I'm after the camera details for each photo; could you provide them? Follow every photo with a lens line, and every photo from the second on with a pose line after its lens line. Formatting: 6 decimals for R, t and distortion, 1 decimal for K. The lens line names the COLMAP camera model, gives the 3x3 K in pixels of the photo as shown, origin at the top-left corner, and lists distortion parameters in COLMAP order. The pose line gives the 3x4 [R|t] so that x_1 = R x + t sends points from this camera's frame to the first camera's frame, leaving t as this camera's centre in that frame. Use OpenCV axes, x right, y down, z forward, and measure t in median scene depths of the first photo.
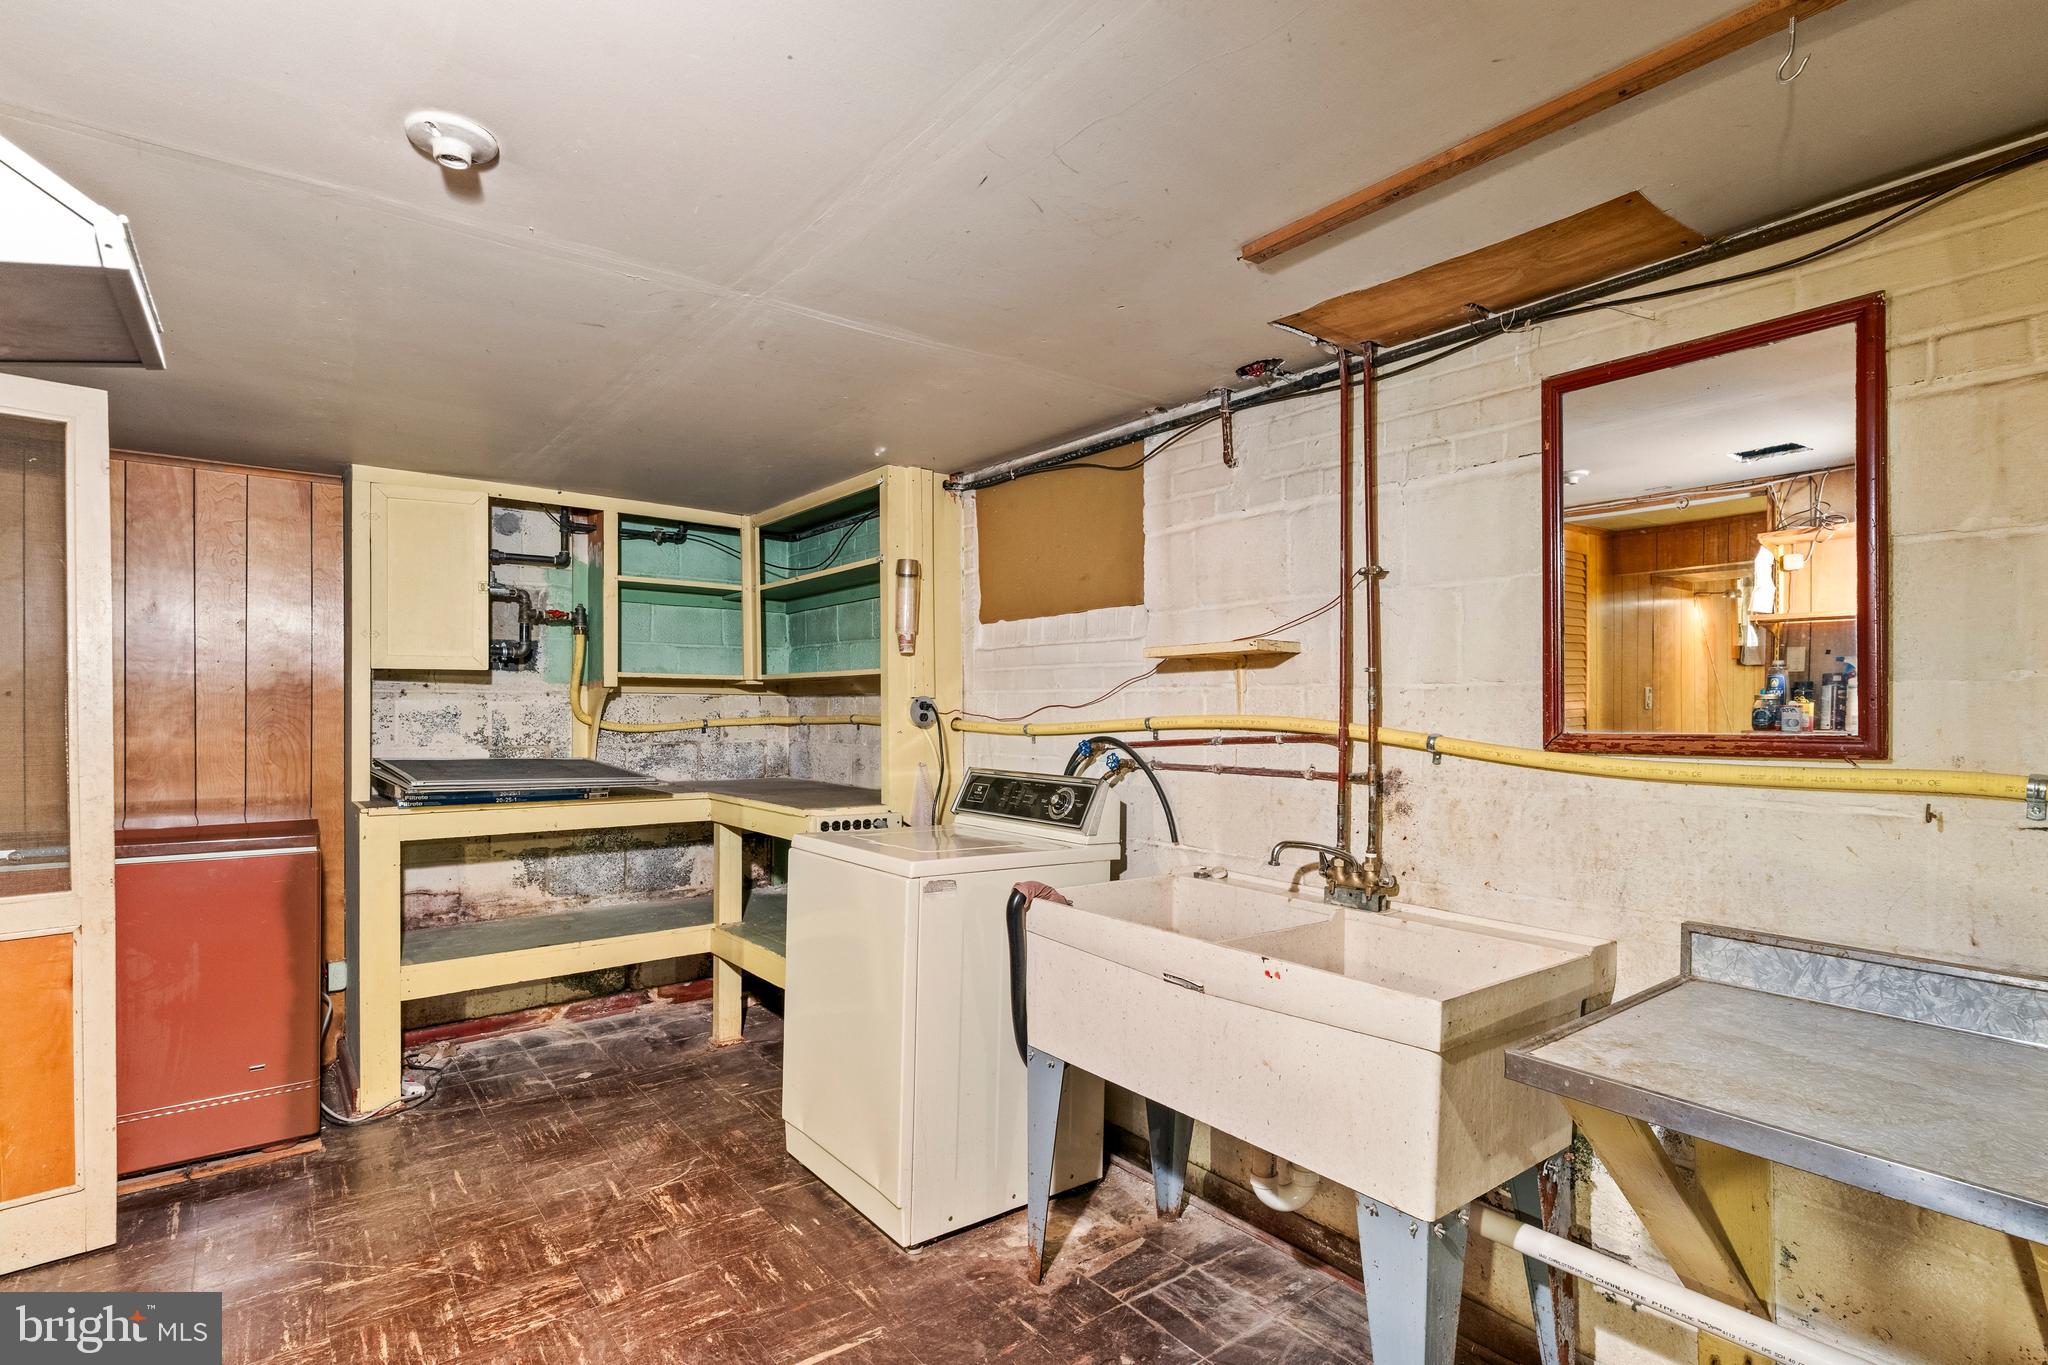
lens RADIAL K [[972.4, 0, 1013.0], [0, 972.4, 717.0], [0, 0, 1]] dist [0.000826, 0.000292]
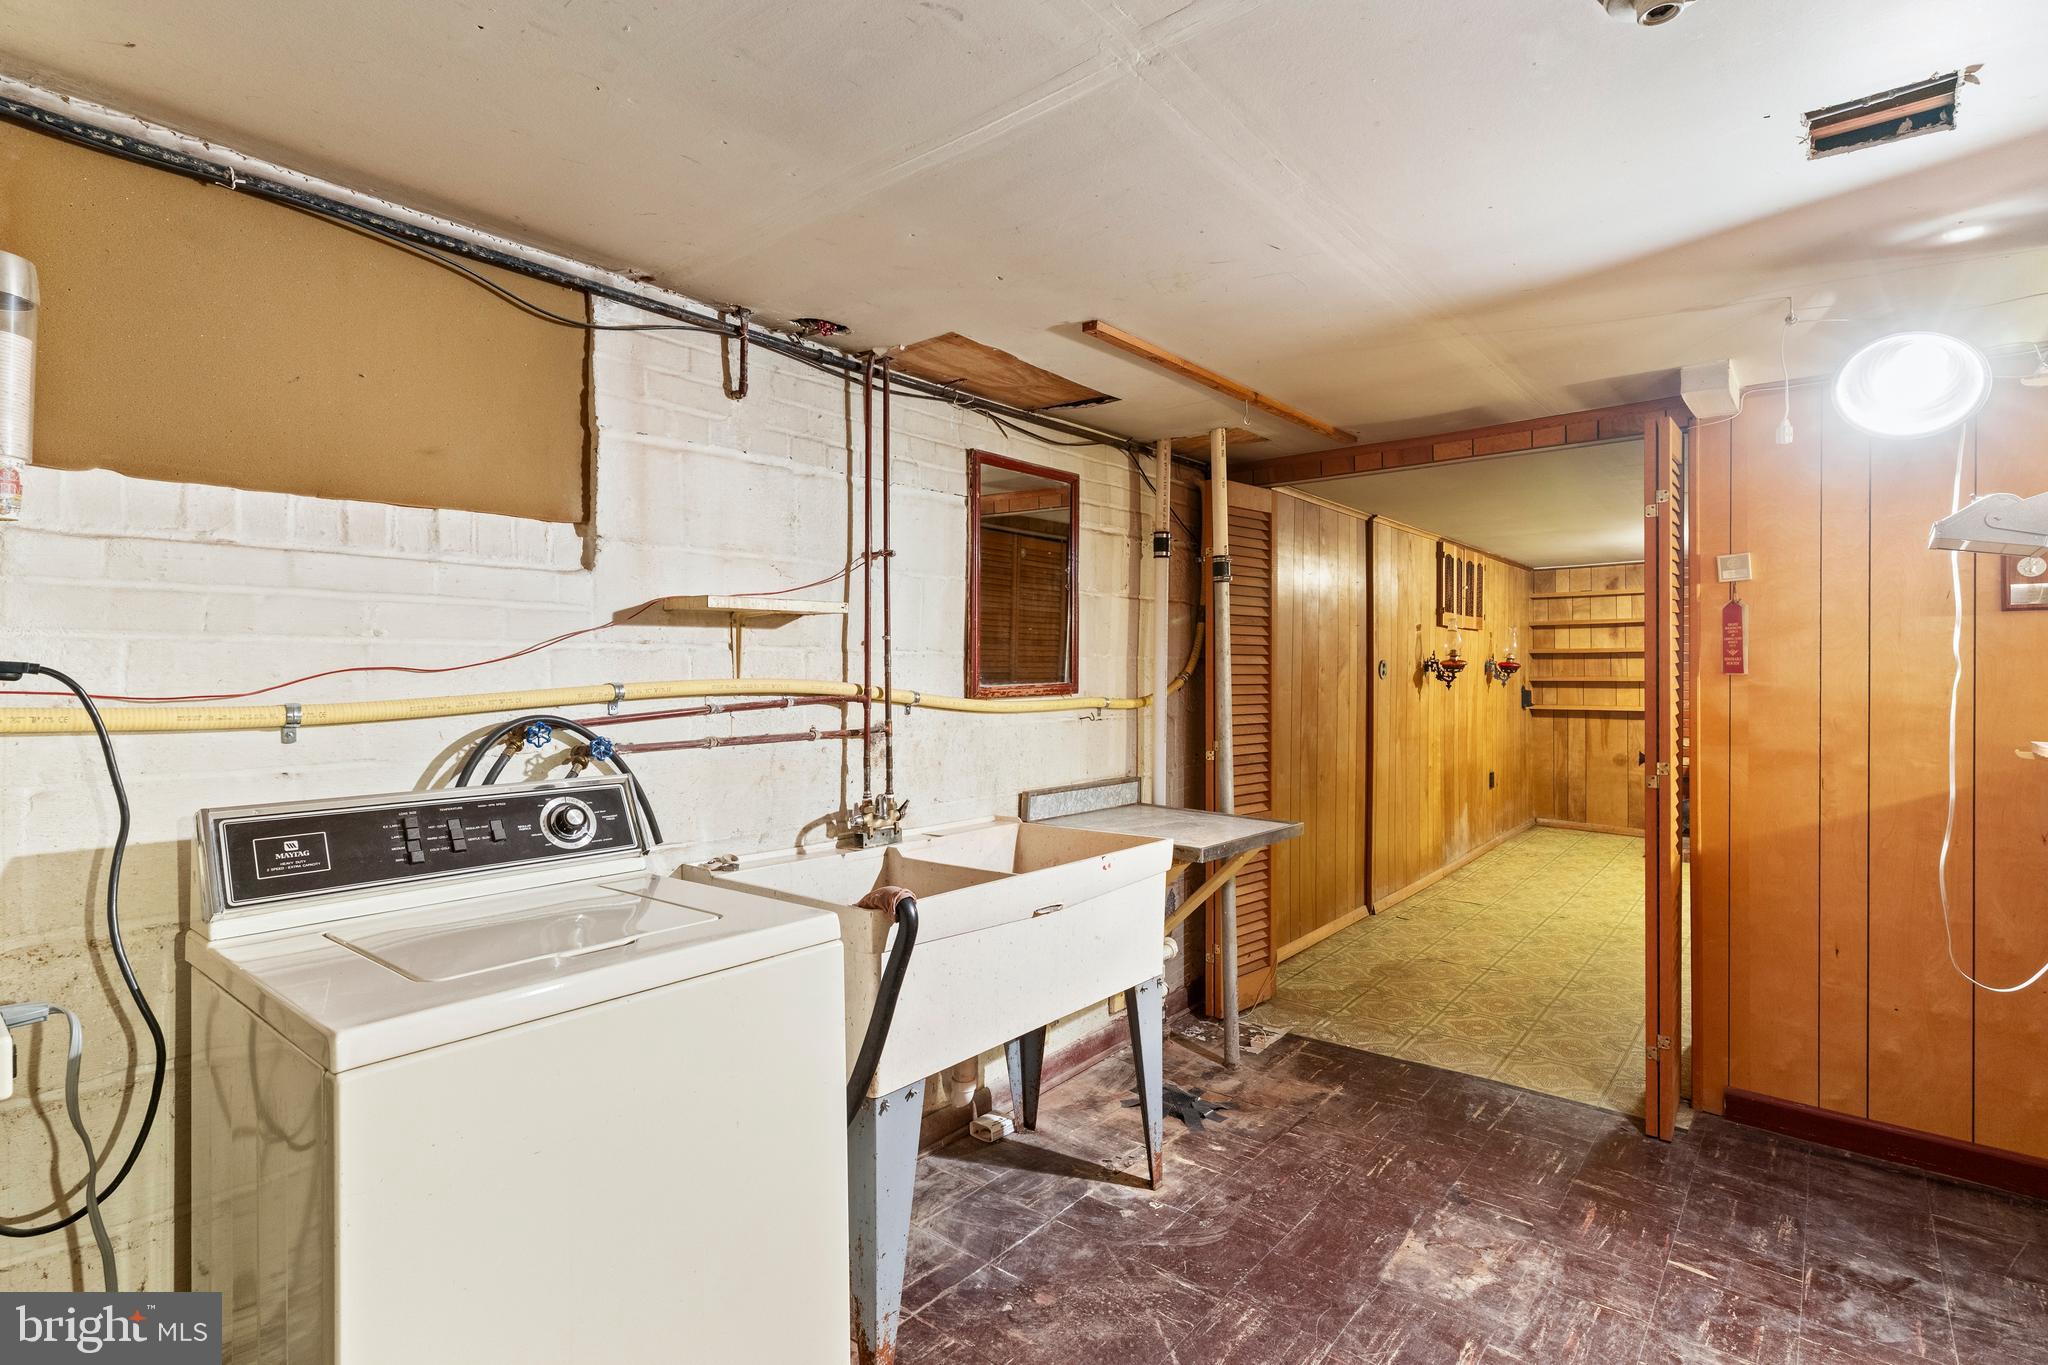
lens RADIAL K [[972.4, 0, 1017.8], [0, 972.4, 666.3], [0, 0, 1]] dist [0.000826, 0.000292]
pose [[-0.200343, 0.000193, 0.979726, -0.732810], [0.009500, 0.999953, 0.001746, -0.013151], [-0.979680, 0.009657, -0.200336, 0.977362]]
